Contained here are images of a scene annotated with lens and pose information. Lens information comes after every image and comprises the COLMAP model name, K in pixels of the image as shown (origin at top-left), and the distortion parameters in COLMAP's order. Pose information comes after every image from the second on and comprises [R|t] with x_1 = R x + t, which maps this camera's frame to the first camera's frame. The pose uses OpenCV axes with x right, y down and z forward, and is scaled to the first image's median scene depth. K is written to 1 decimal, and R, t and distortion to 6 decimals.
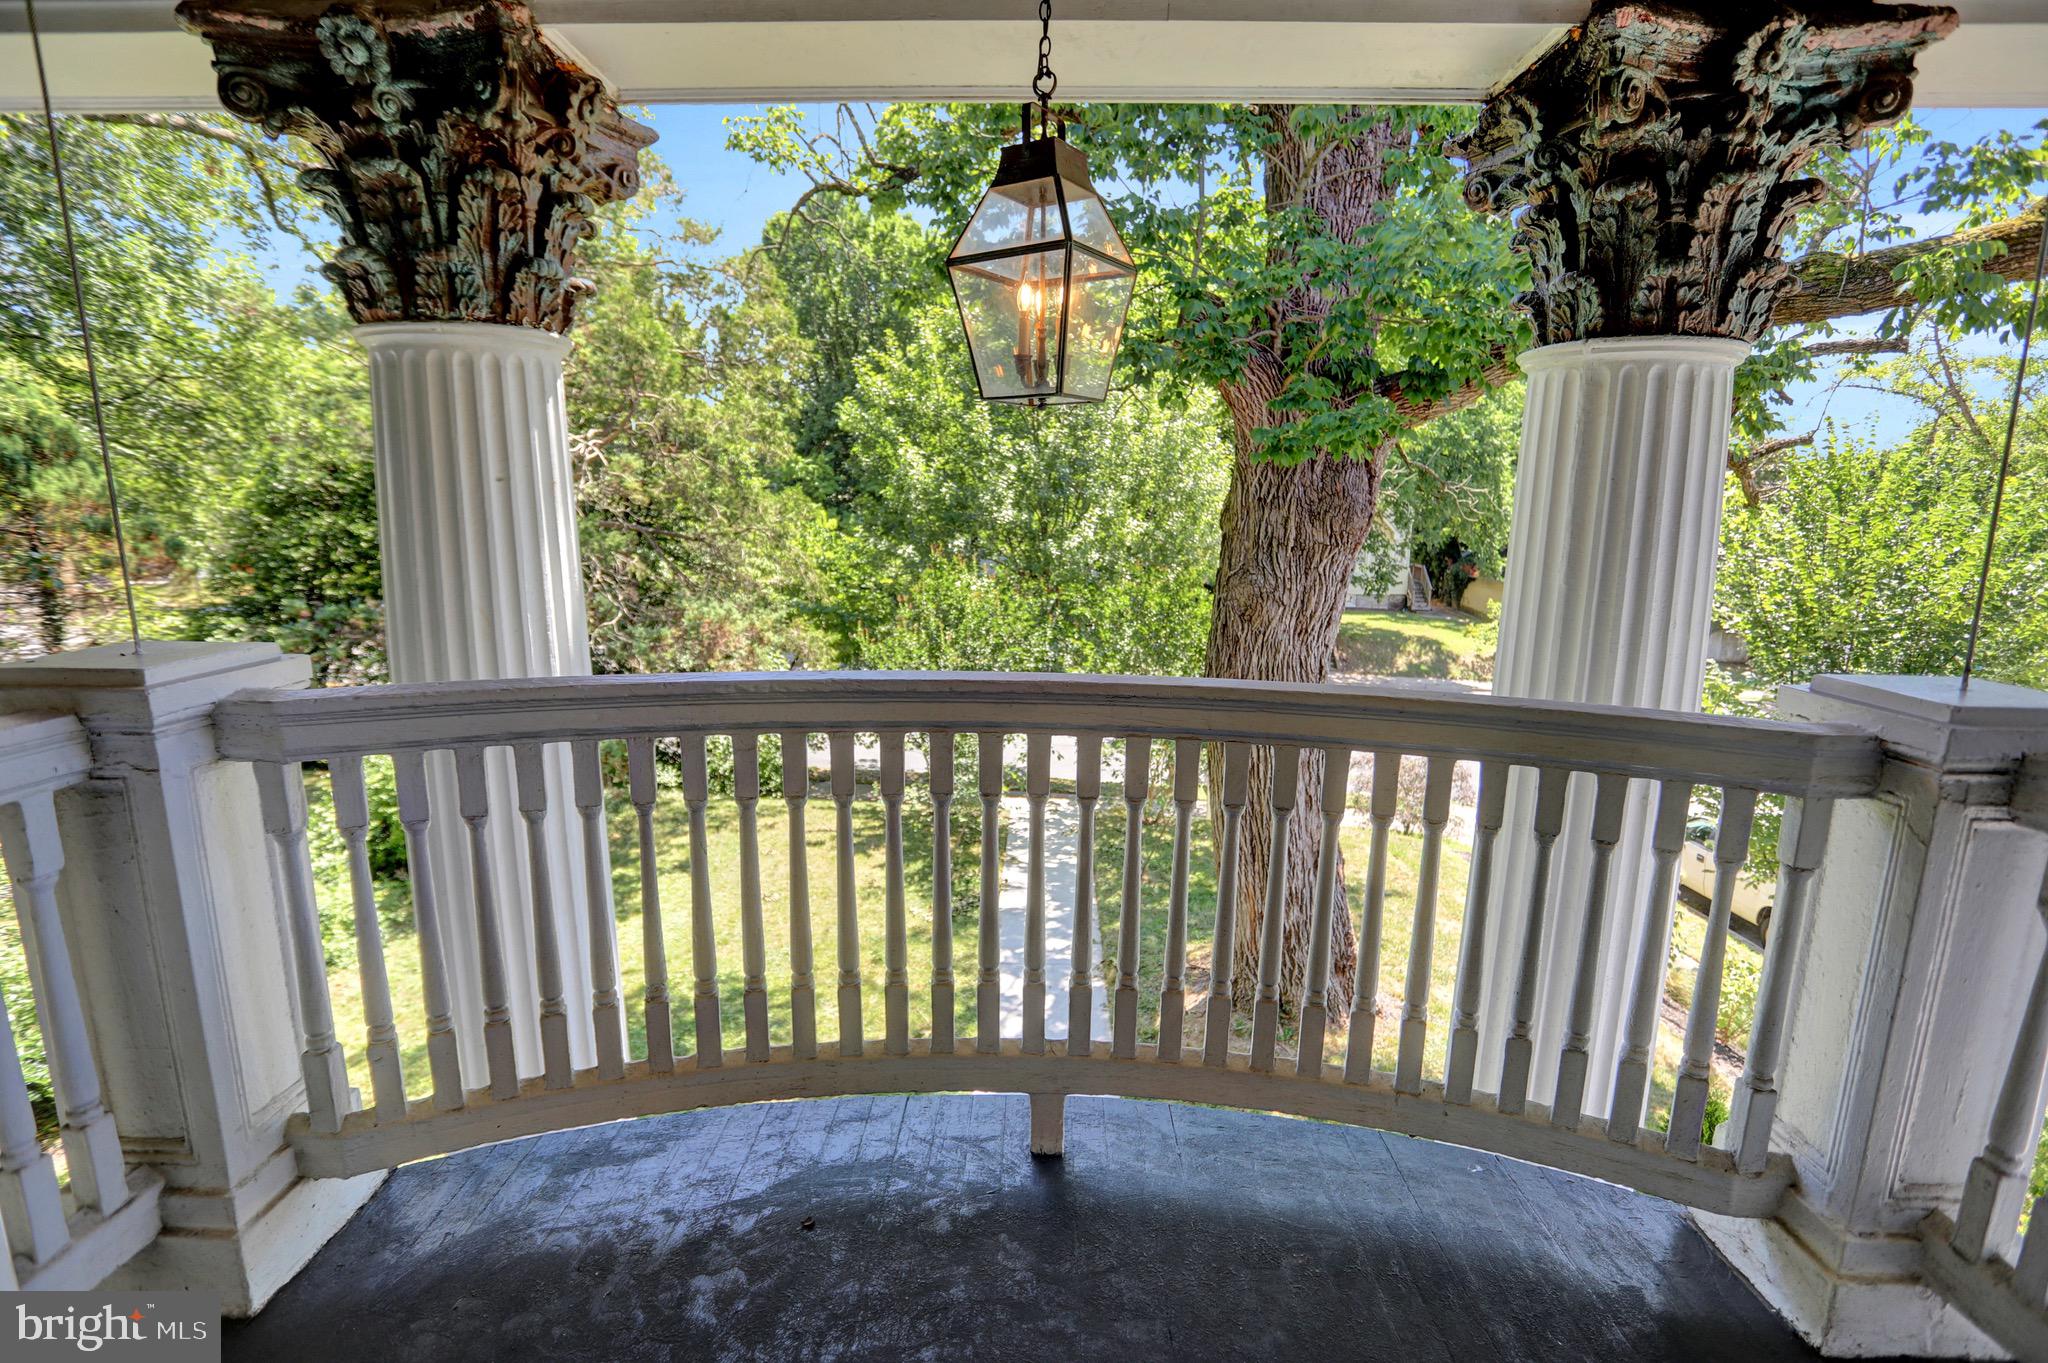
lens RADIAL K [[974.7, 0, 1024.0], [0, 974.7, 681.5], [0, 0, 1]] dist [-0.061313, 0.019071]
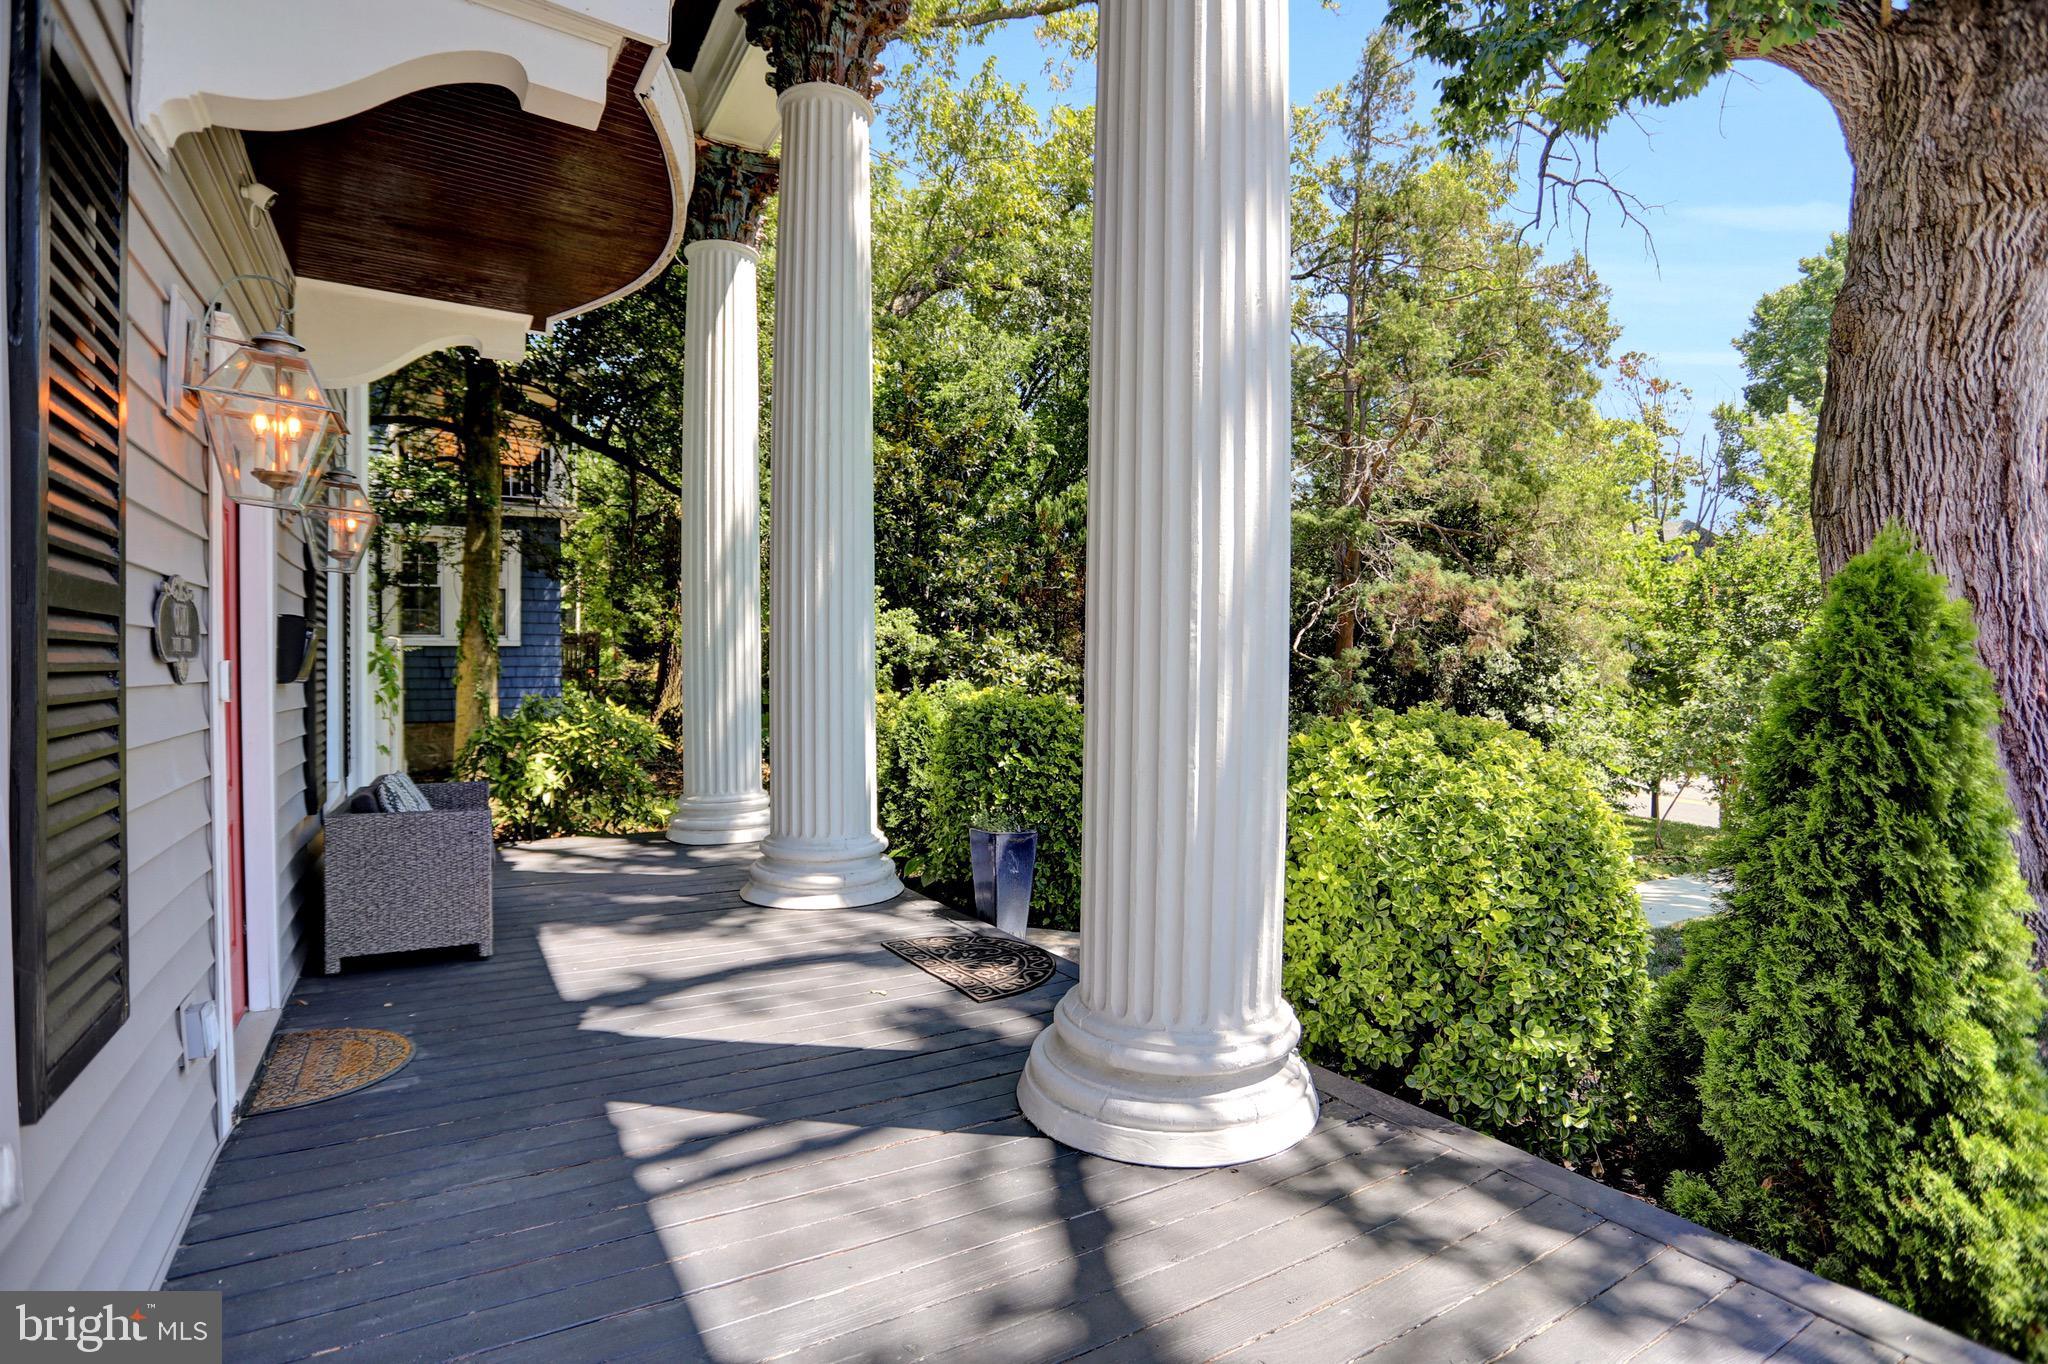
lens RADIAL K [[974.7, 0, 1024.0], [0, 974.7, 682.0], [0, 0, 1]] dist [-0.061313, 0.019071]
pose [[0.541592, 0.011308, -0.840566, 0.487833], [-0.168456, 0.981088, -0.095341, 0.350831], [0.823590, 0.193234, 0.533254, 0.166684]]
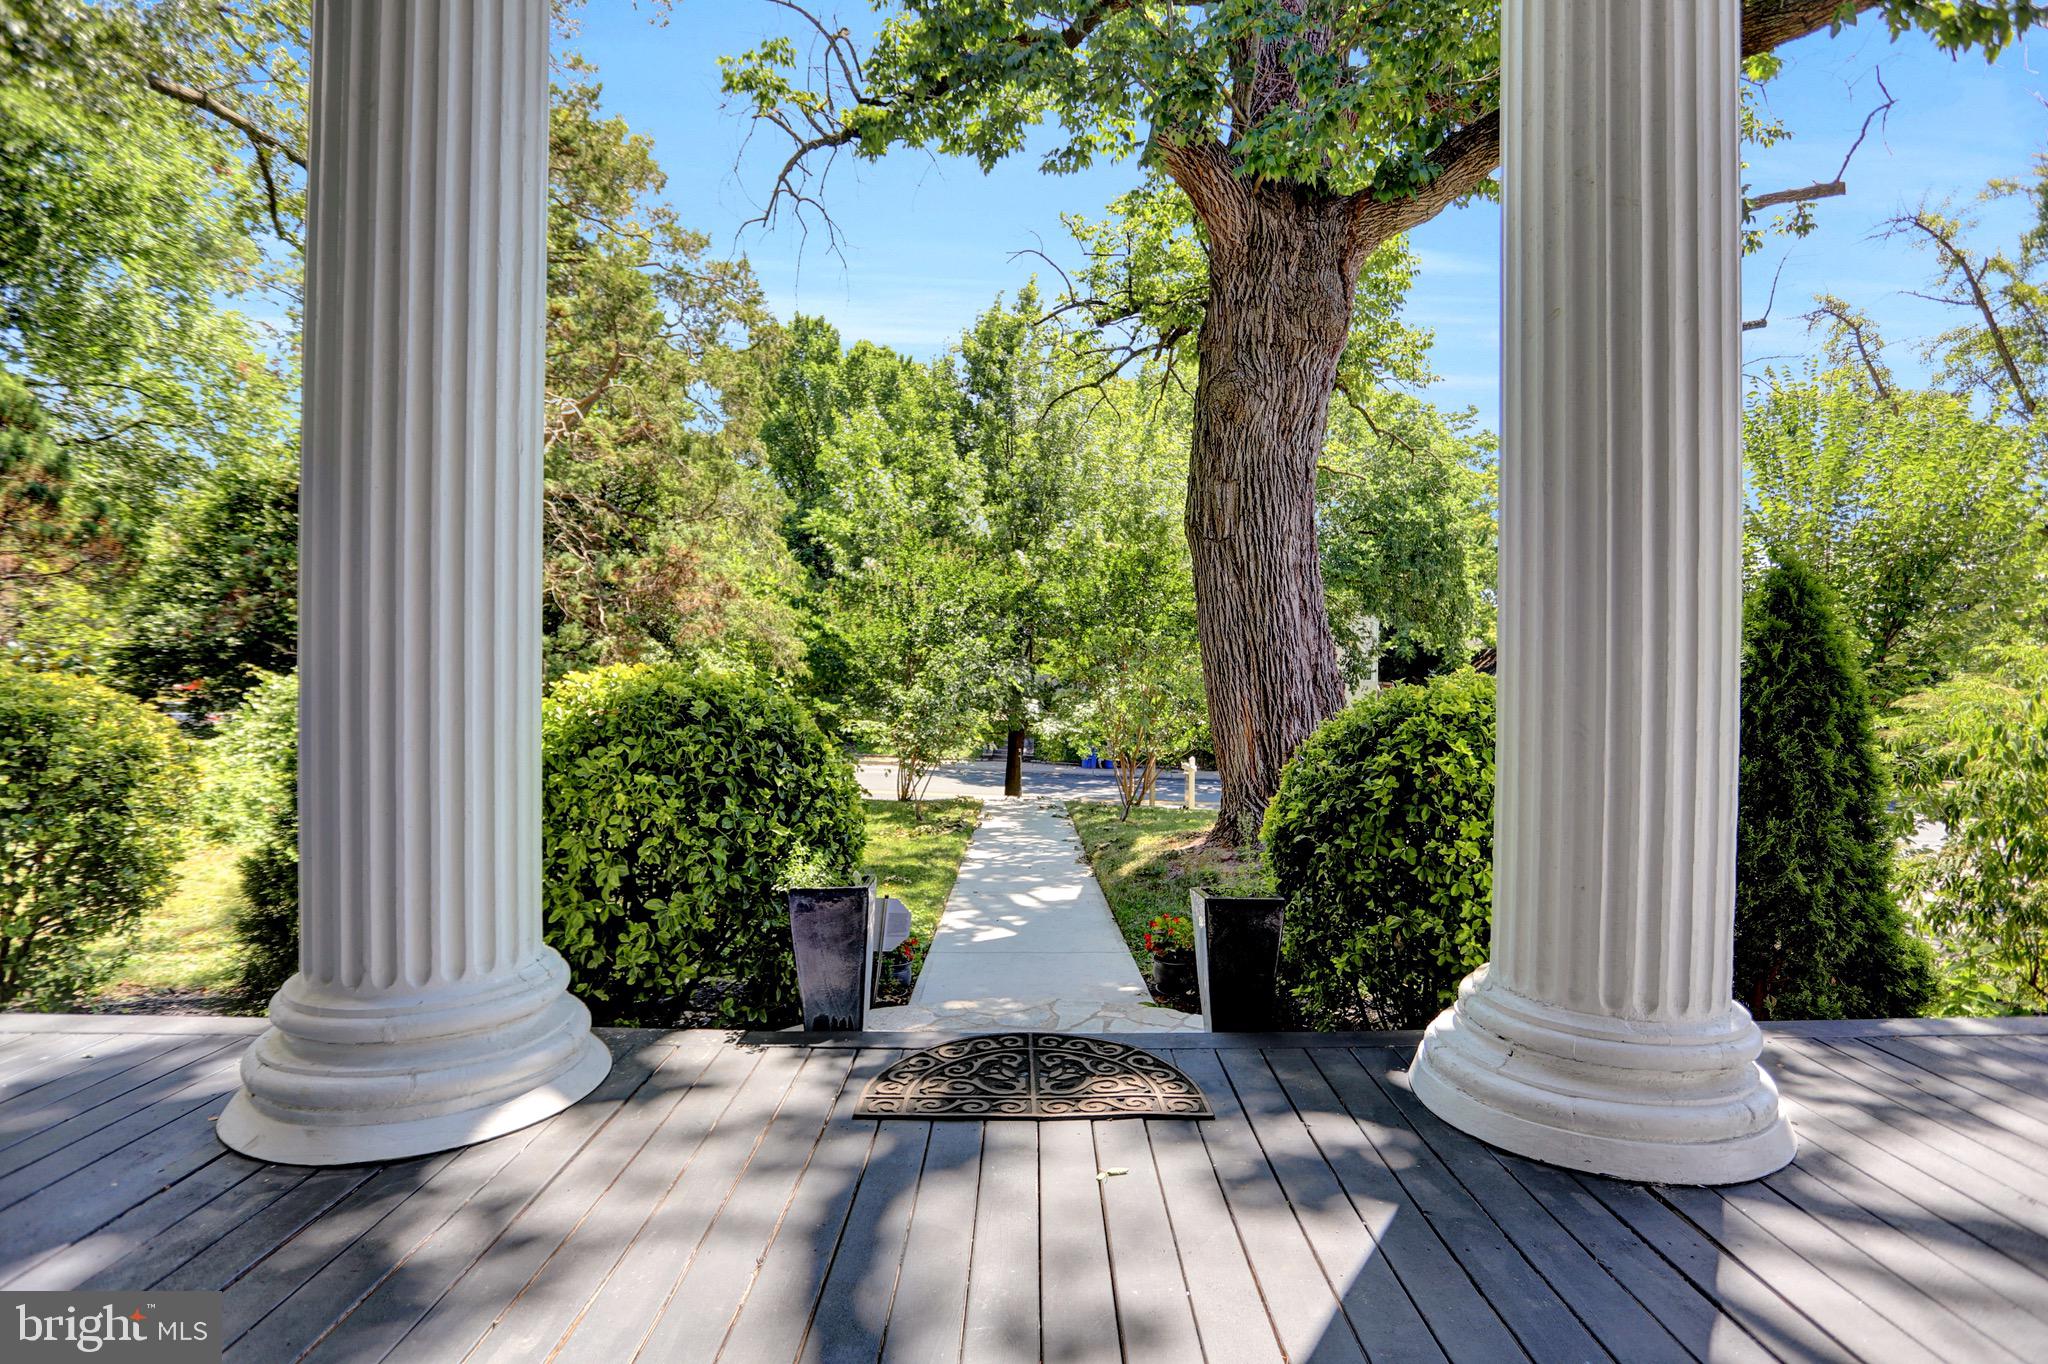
lens RADIAL K [[974.7, 0, 1024.0], [0, 974.7, 682.0], [0, 0, 1]] dist [-0.061313, 0.019071]
pose [[0.999577, 0.001803, 0.029035, -0.005225], [0.003602, 0.982730, -0.185009, 0.377516], [-0.028867, 0.185036, 0.982308, 0.096437]]
